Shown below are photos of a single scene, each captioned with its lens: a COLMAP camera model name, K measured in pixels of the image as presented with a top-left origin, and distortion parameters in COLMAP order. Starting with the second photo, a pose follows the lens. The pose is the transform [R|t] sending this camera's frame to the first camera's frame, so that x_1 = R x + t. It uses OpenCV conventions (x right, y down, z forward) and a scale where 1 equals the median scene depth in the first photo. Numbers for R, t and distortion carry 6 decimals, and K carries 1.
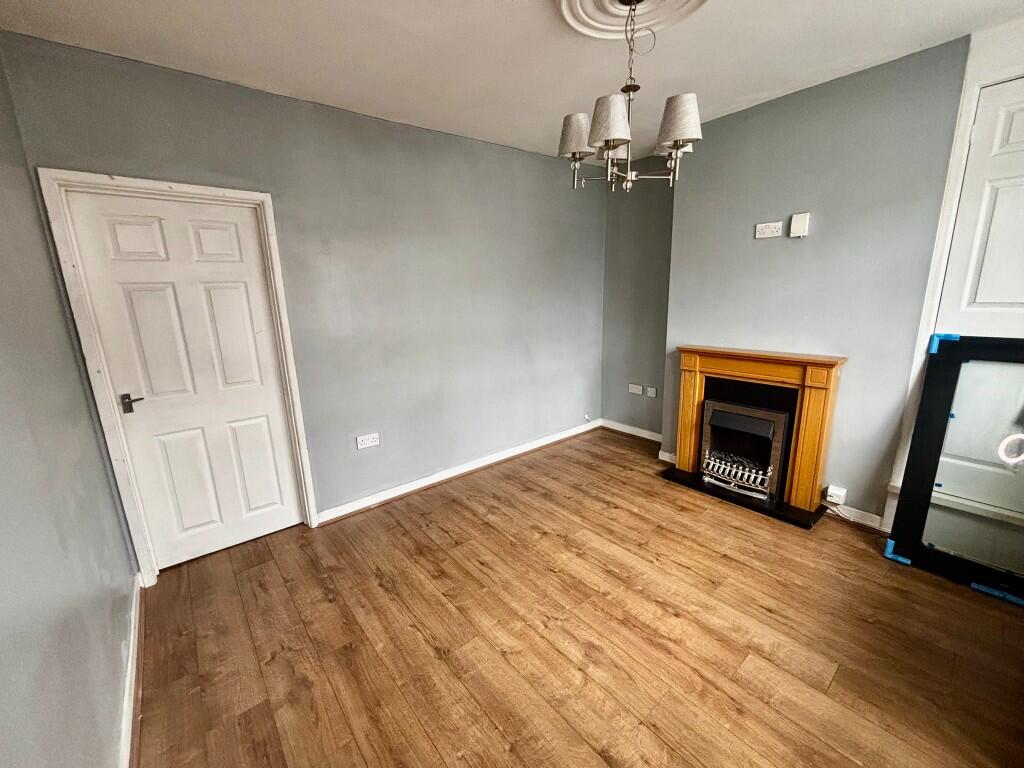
lens RADIAL K [[416.2, 0, 512.0], [0, 416.2, 384.0], [0, 0, 1]] dist [0.001101, 0.000073]
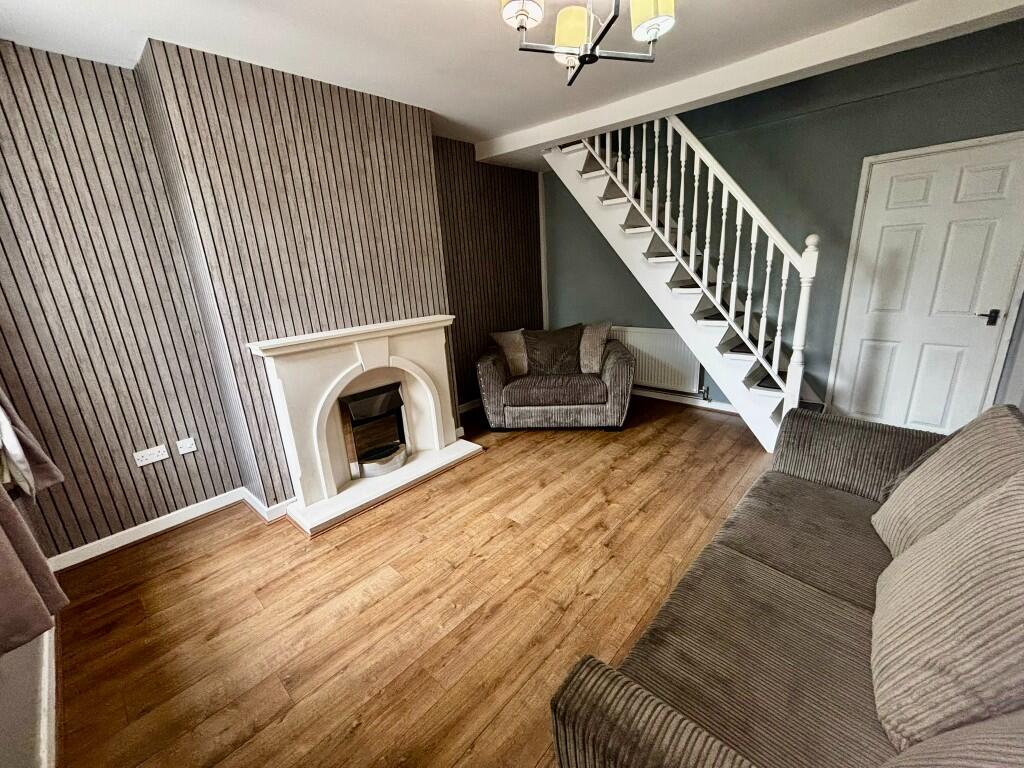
lens RADIAL K [[416.2, 0, 512.0], [0, 416.2, 384.0], [0, 0, 1]] dist [0.001101, 0.000073]
pose [[-0.129572, -0.245667, 0.960655, -0.531738], [0.268493, 0.923937, 0.272491, -0.176484], [-0.954527, 0.293237, -0.053756, 0.866332]]
